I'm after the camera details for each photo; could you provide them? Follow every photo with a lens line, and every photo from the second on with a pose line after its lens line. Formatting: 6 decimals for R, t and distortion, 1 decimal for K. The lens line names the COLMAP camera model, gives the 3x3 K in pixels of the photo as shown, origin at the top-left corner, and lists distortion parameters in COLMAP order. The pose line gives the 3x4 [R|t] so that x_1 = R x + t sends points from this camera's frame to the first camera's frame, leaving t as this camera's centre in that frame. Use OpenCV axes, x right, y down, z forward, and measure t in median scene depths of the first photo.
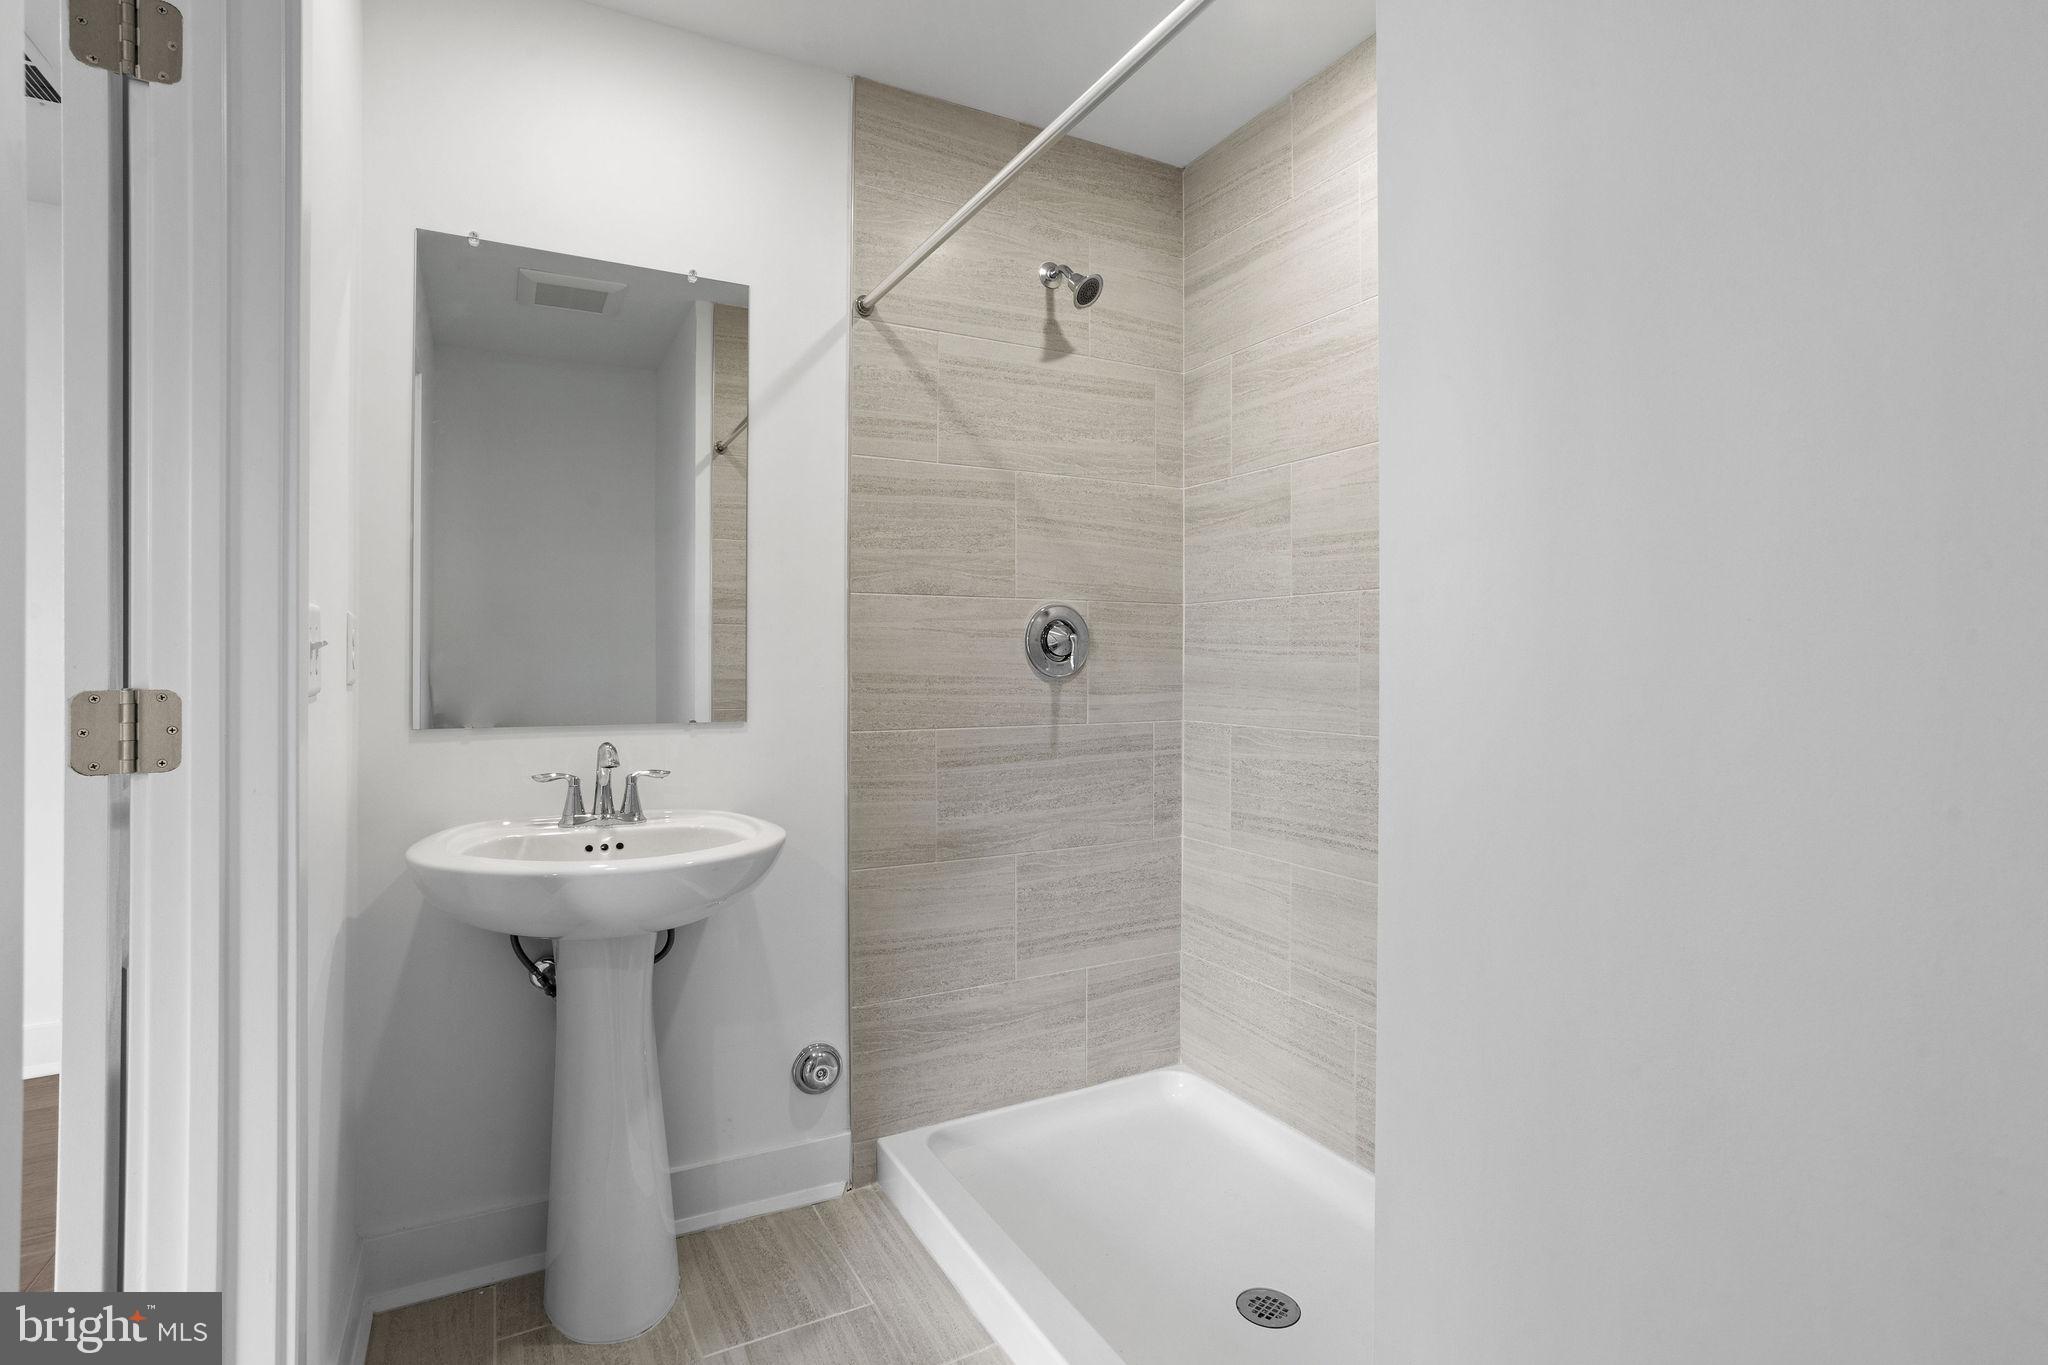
lens RADIAL K [[1018.8, 0, 1024.1], [0, 1018.8, 672.9], [0, 0, 1]] dist [-0.047932, 0.025060]
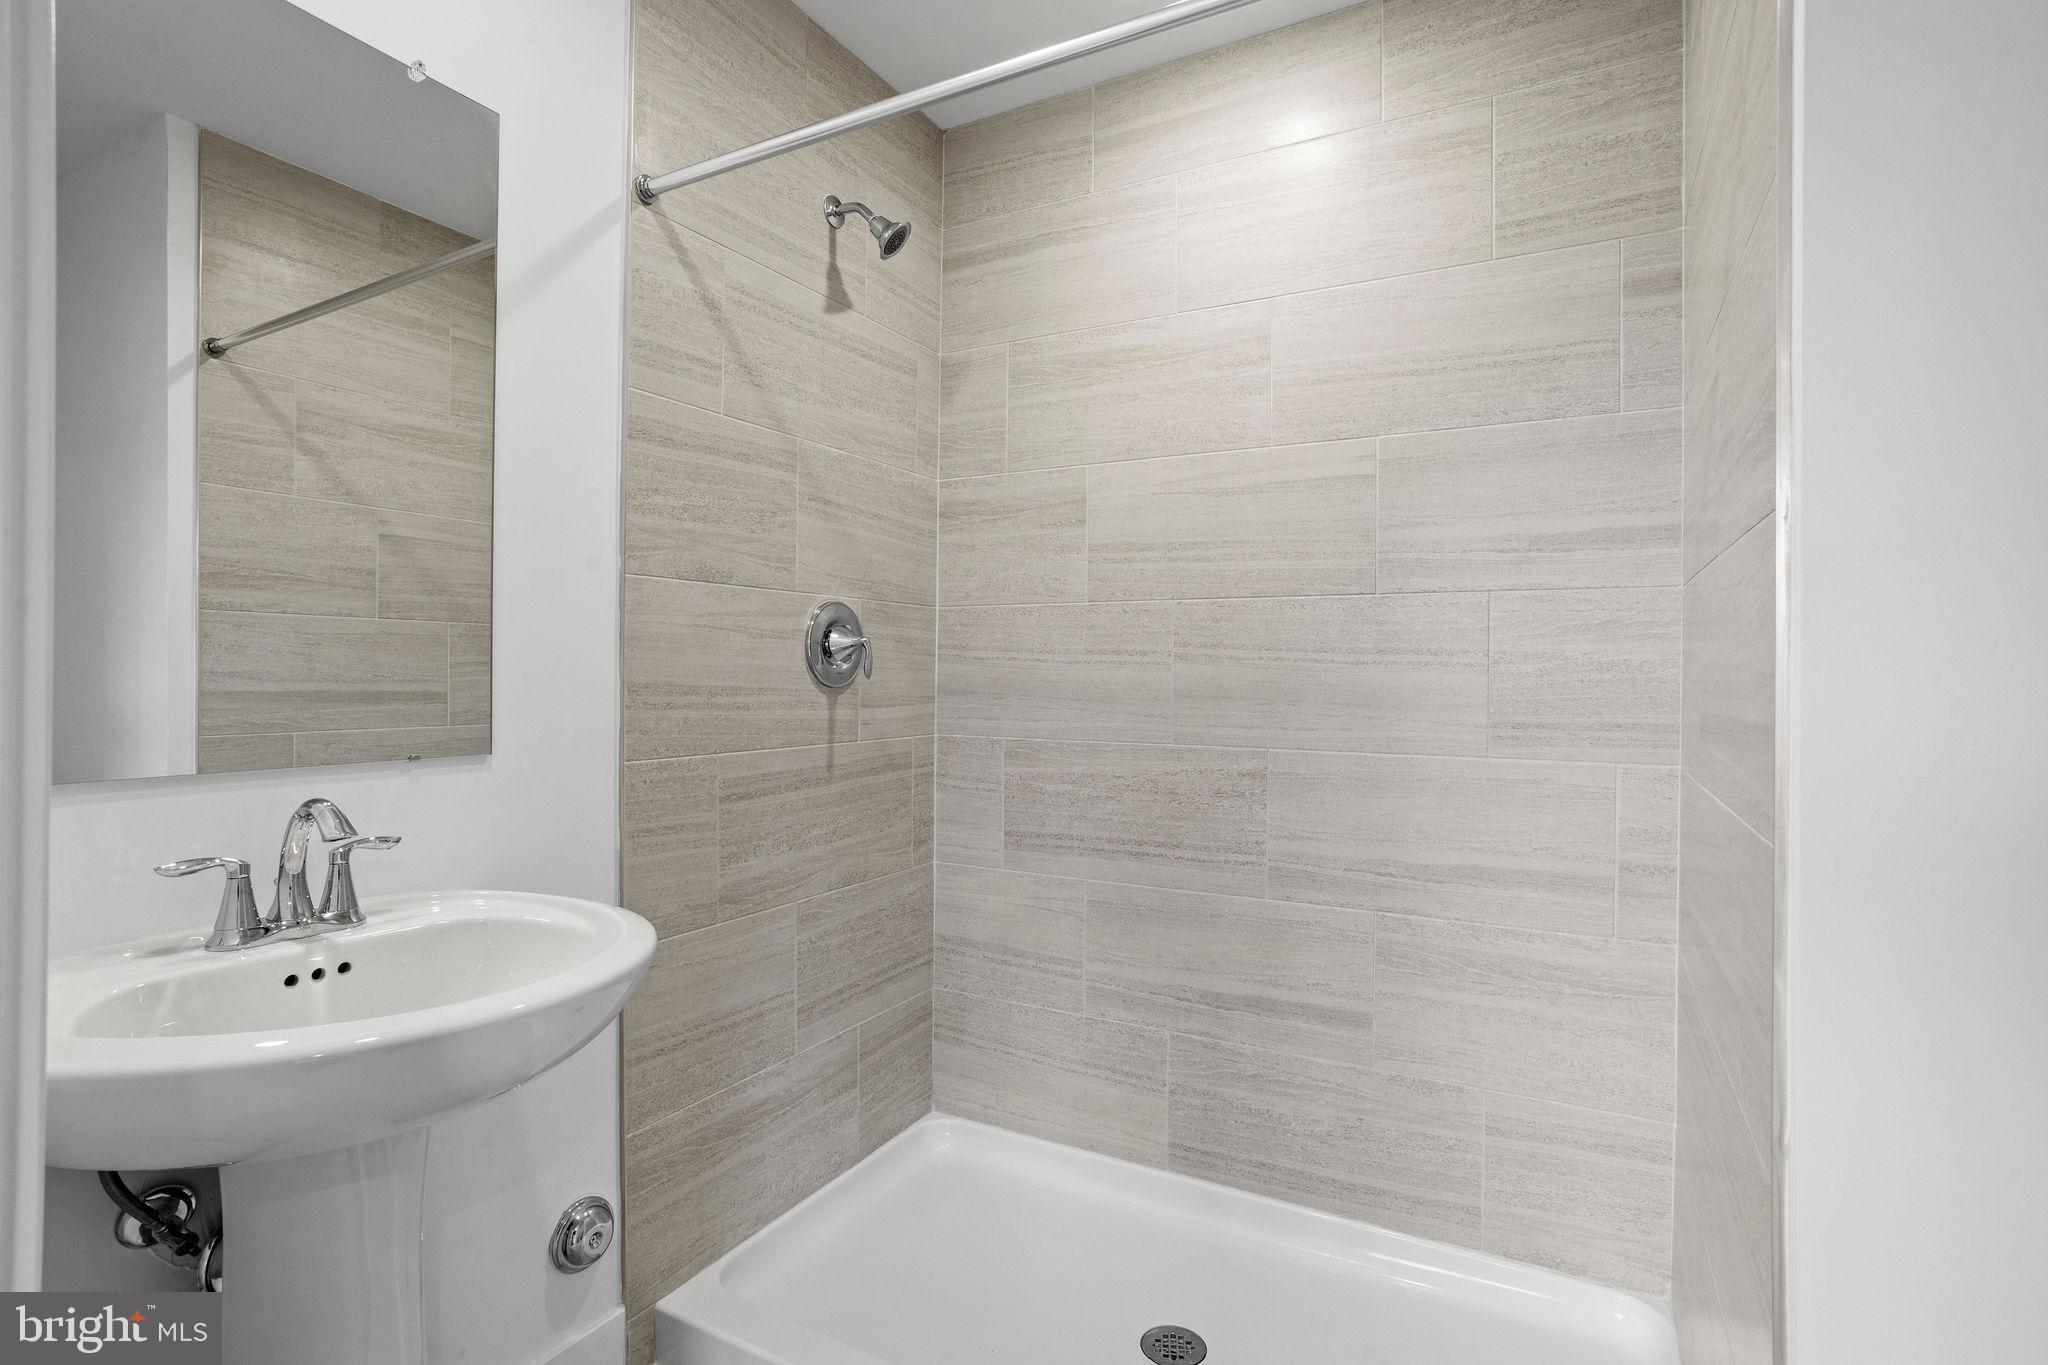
lens RADIAL K [[1018.8, 0, 1083.2], [0, 1018.8, 680.5], [0, 0, 1]] dist [-0.047932, 0.025060]
pose [[0.833447, 0.000370, 0.552599, -0.278334], [0.000328, 0.999999, -0.001165, -0.000711], [-0.552599, 0.001152, 0.833446, 0.194579]]
